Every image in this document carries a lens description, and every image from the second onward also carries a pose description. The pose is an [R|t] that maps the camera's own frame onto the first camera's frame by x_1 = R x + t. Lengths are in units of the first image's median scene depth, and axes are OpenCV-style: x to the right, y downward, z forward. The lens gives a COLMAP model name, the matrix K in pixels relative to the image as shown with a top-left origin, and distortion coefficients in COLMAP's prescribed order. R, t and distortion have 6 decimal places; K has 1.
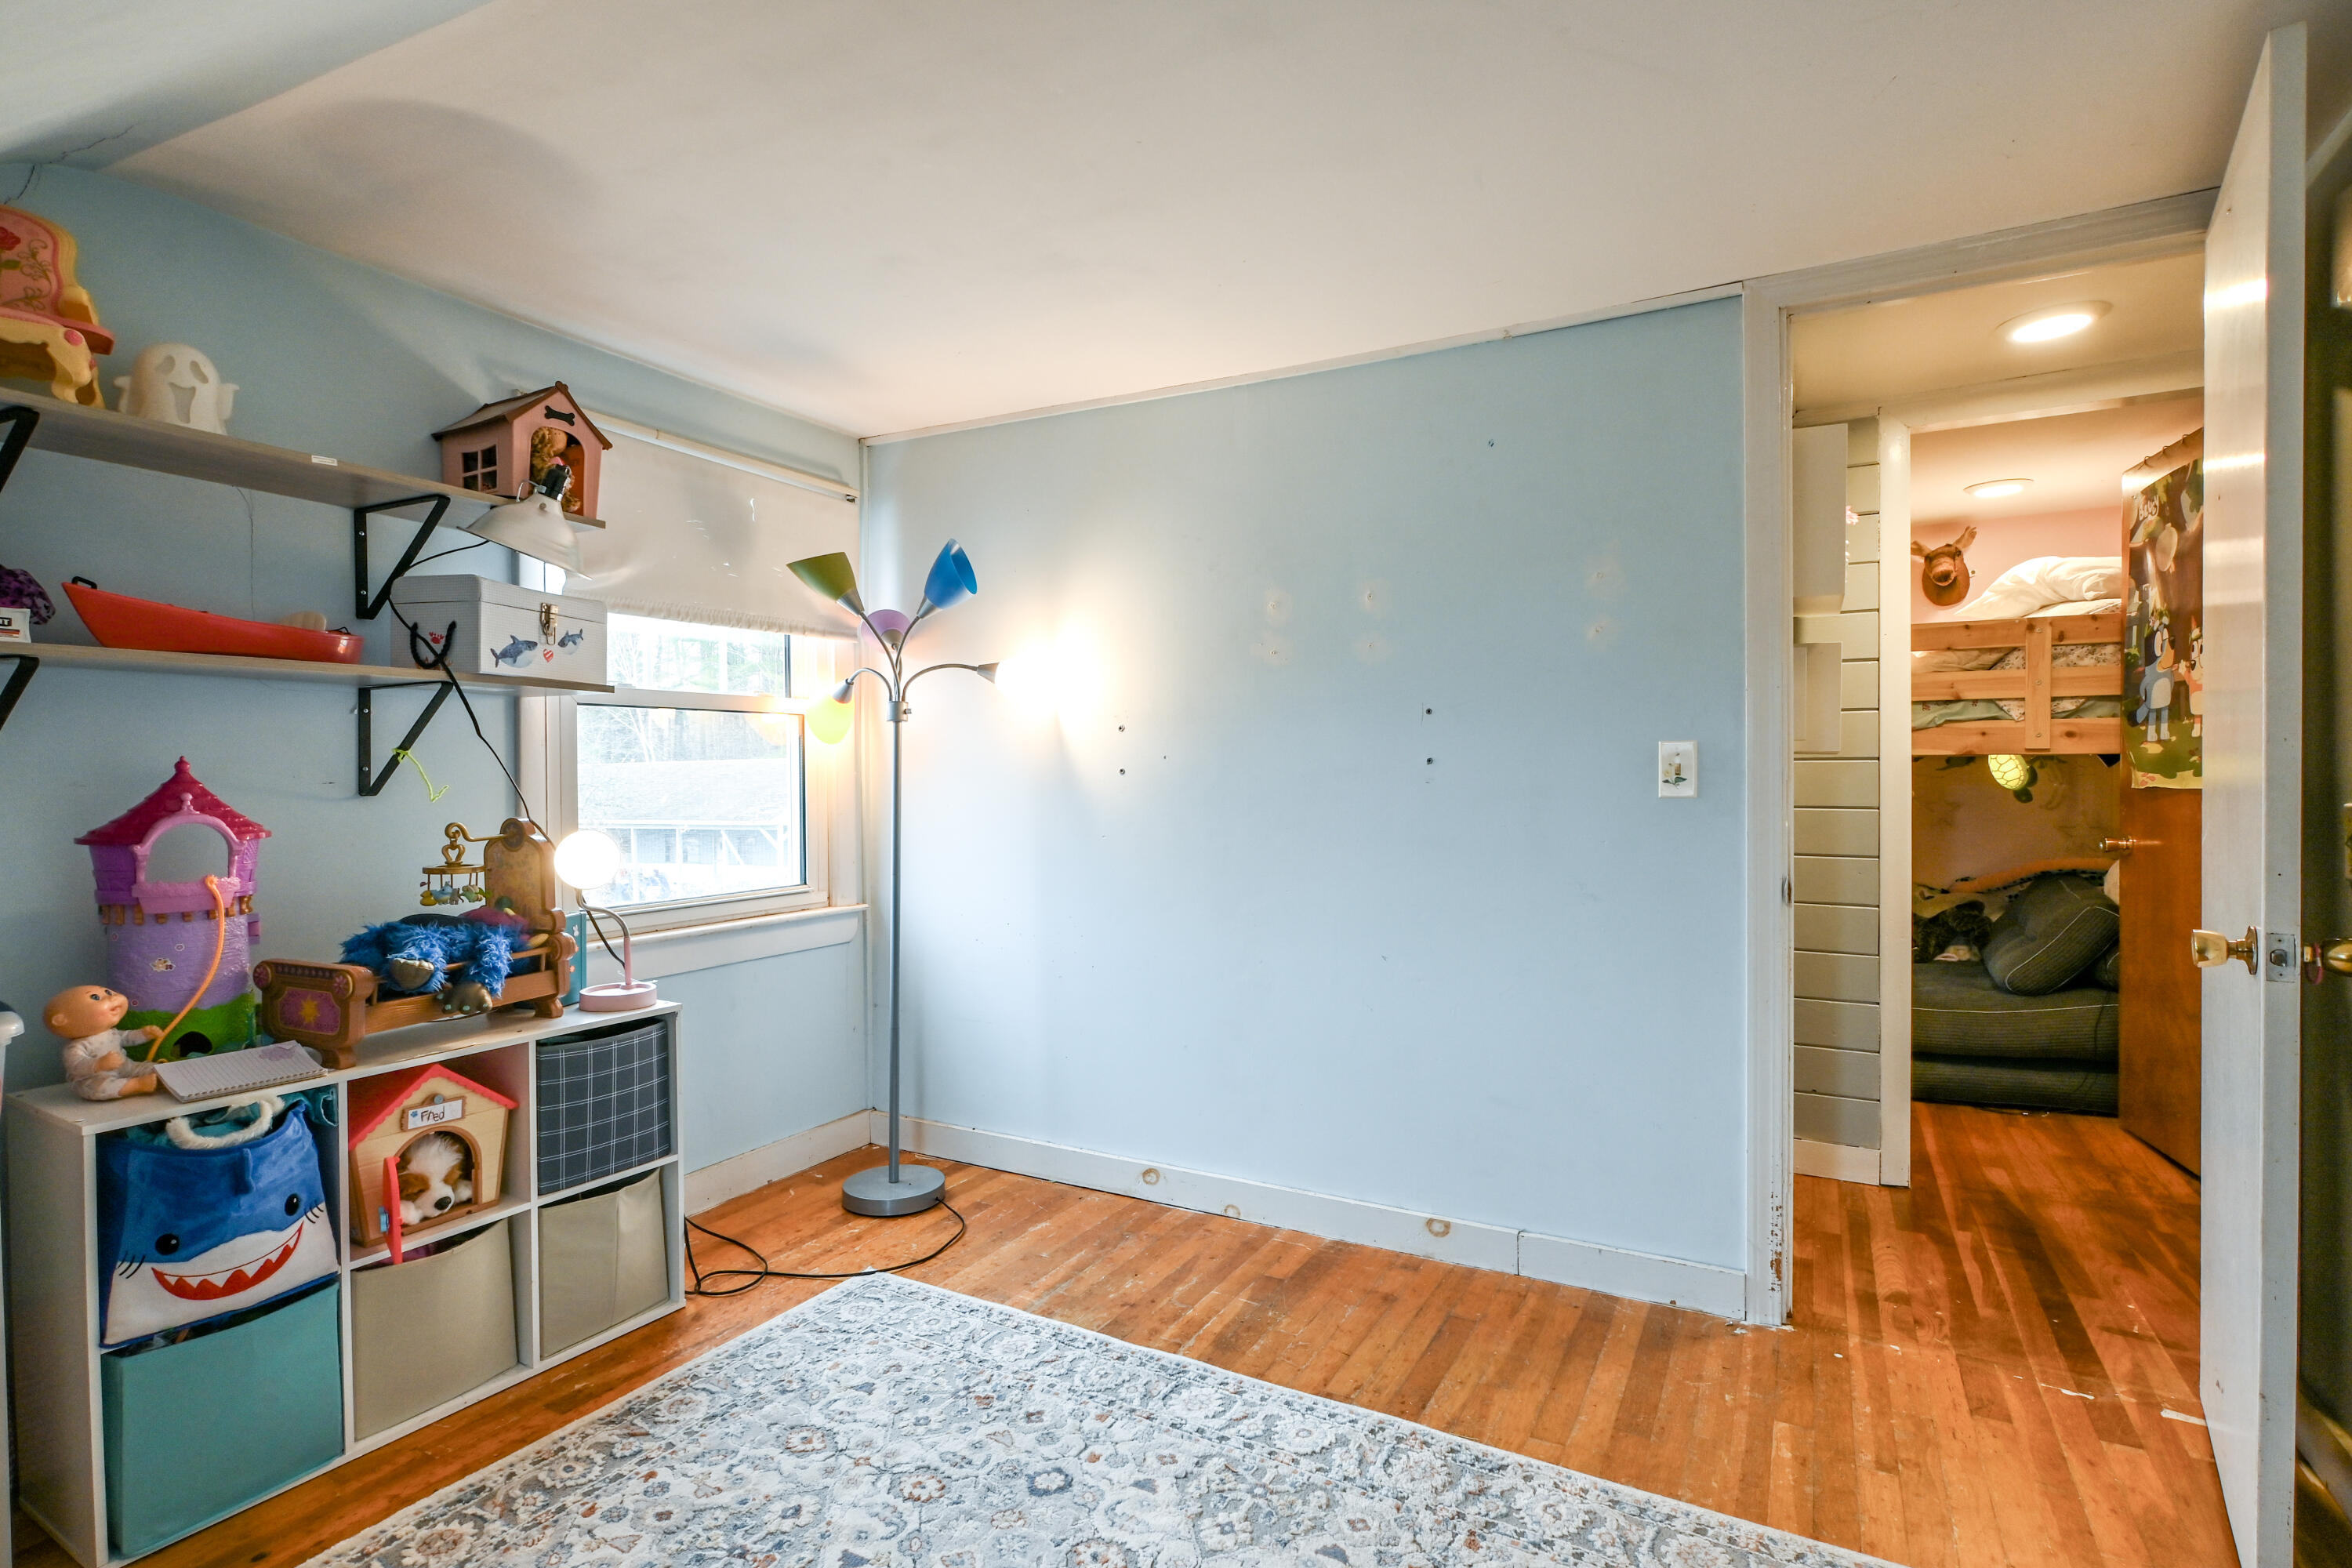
lens RADIAL K [[1159.6, 0, 1125.3], [0, 1159.6, 788.1], [0, 0, 1]] dist [0.000856, 0.000382]
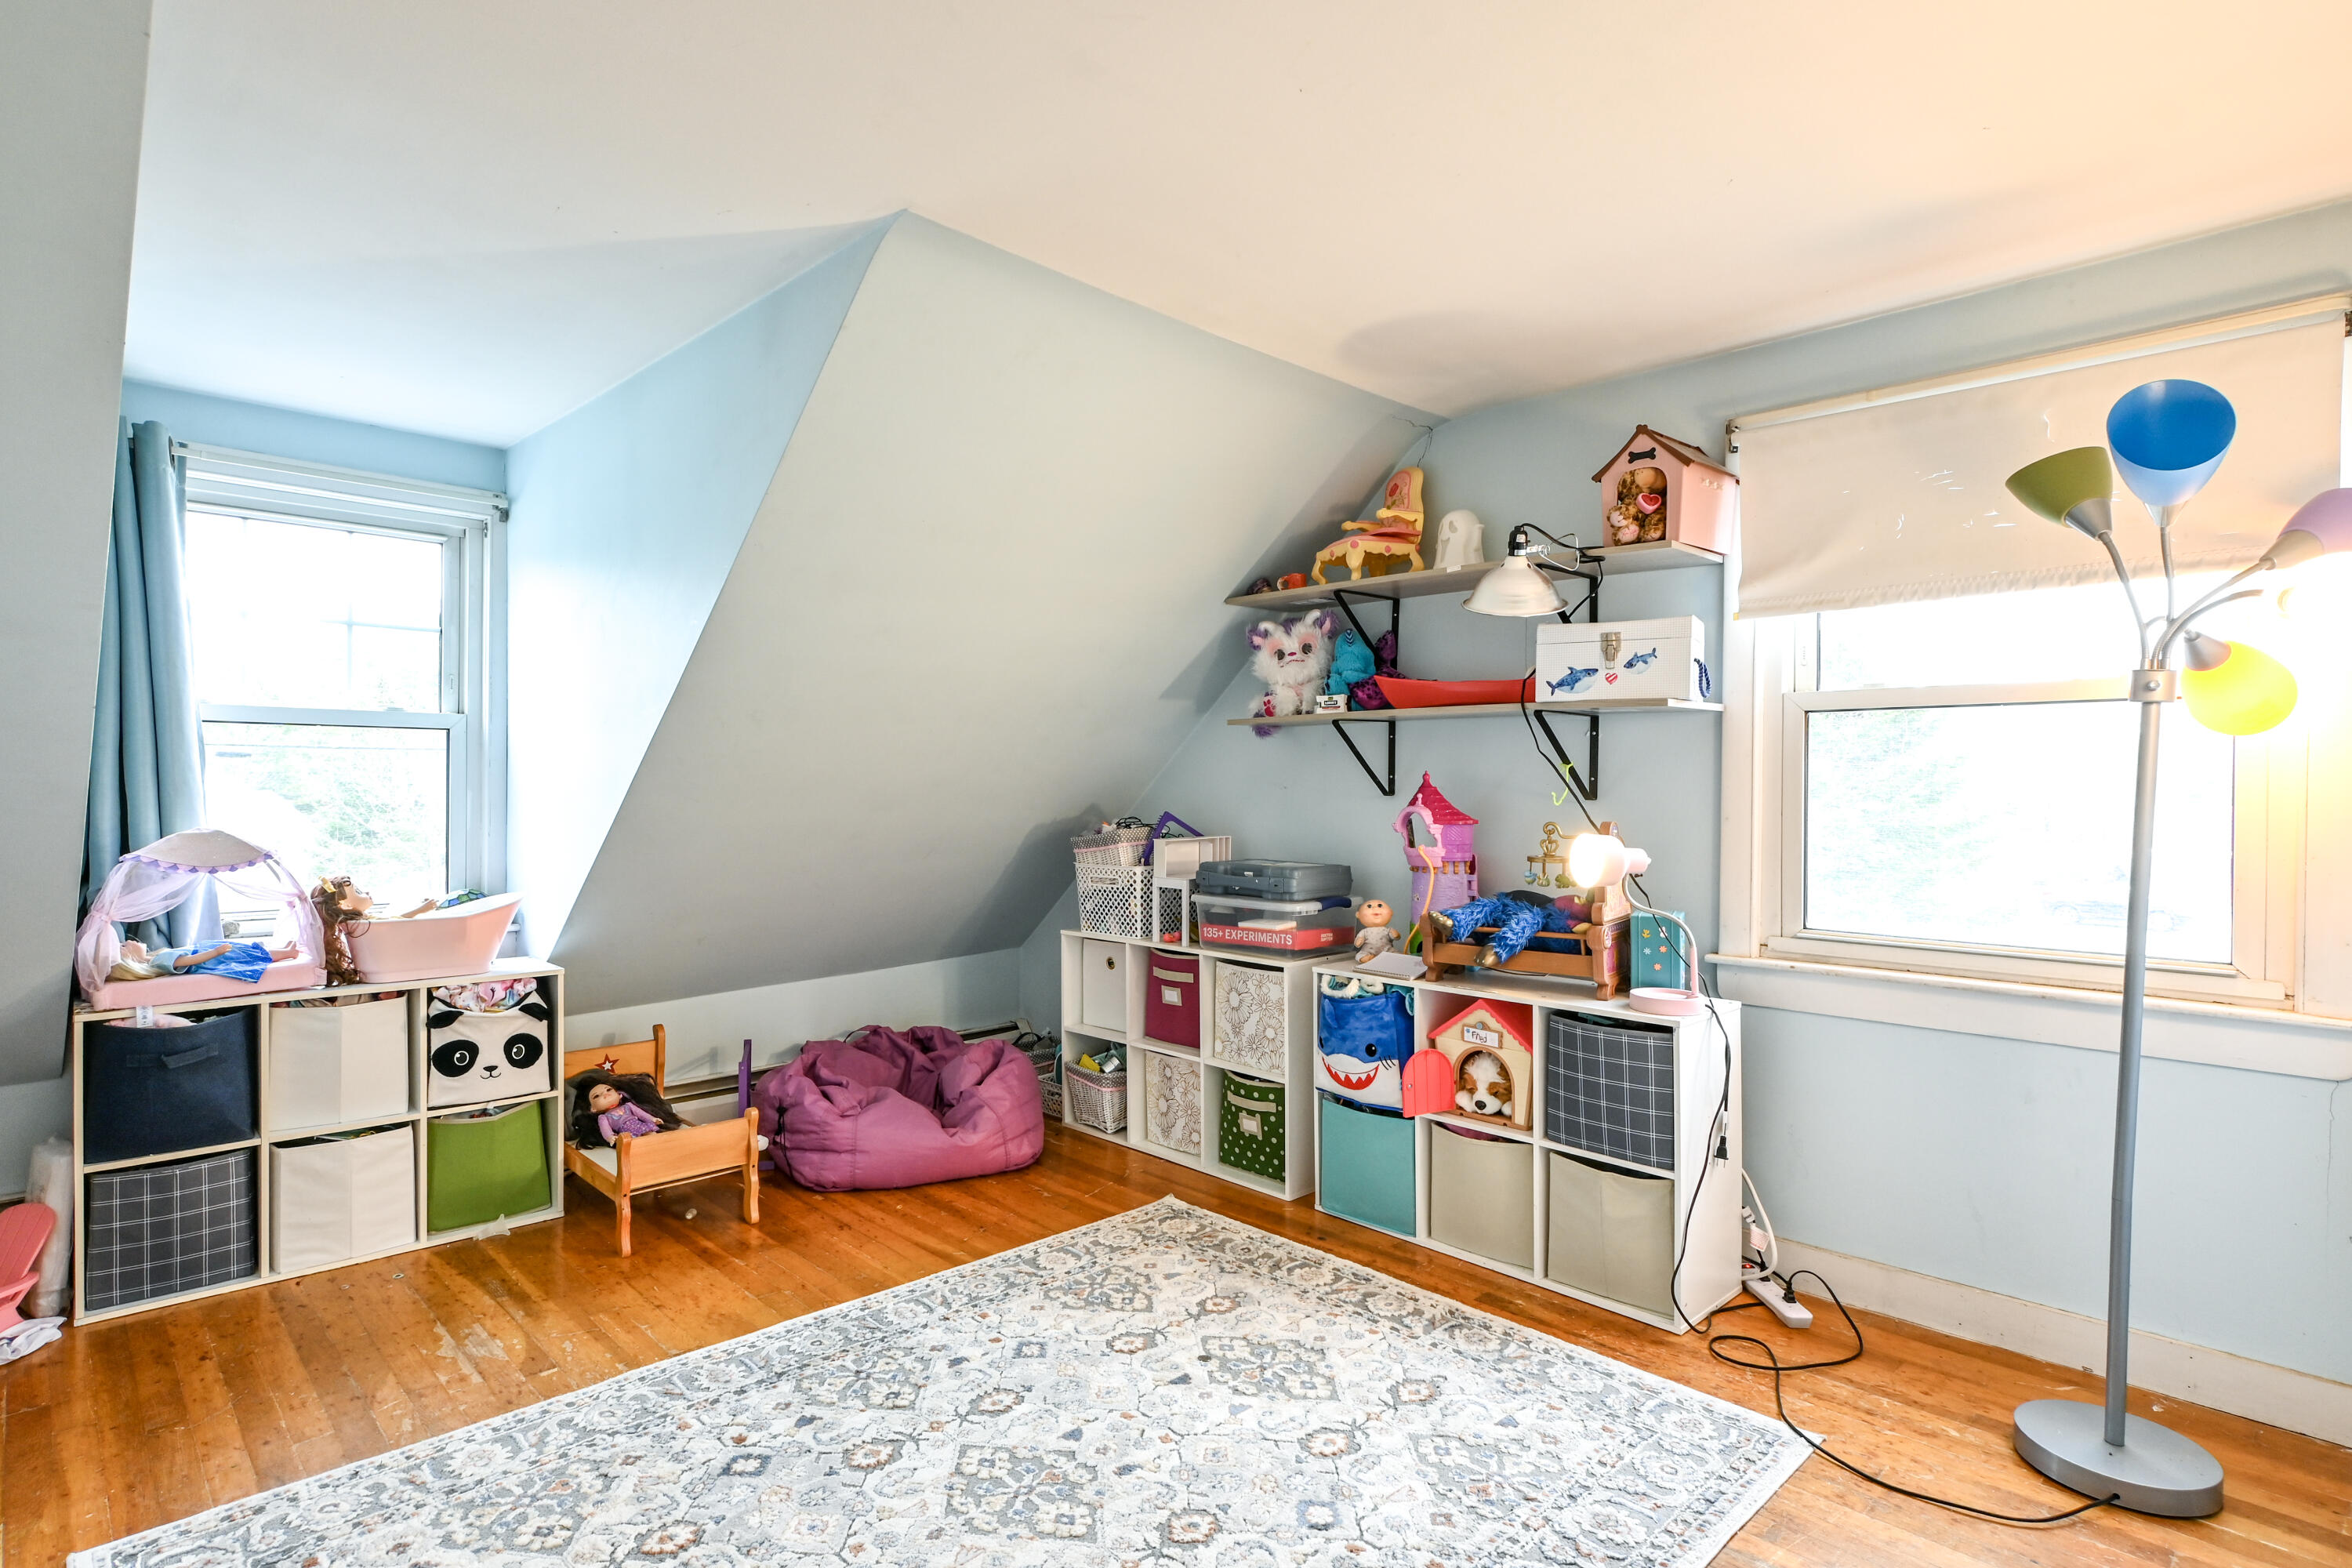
lens RADIAL K [[1205.6, 0, 1176.0], [0, 1205.6, 784.0], [0, 0, 1]] dist [0.000872, 0.000231]
pose [[-0.264181, 0.004648, -0.964462, 0.776932], [-0.015623, 0.999837, 0.009098, -0.016650], [0.964346, 0.017471, -0.264066, 0.947384]]
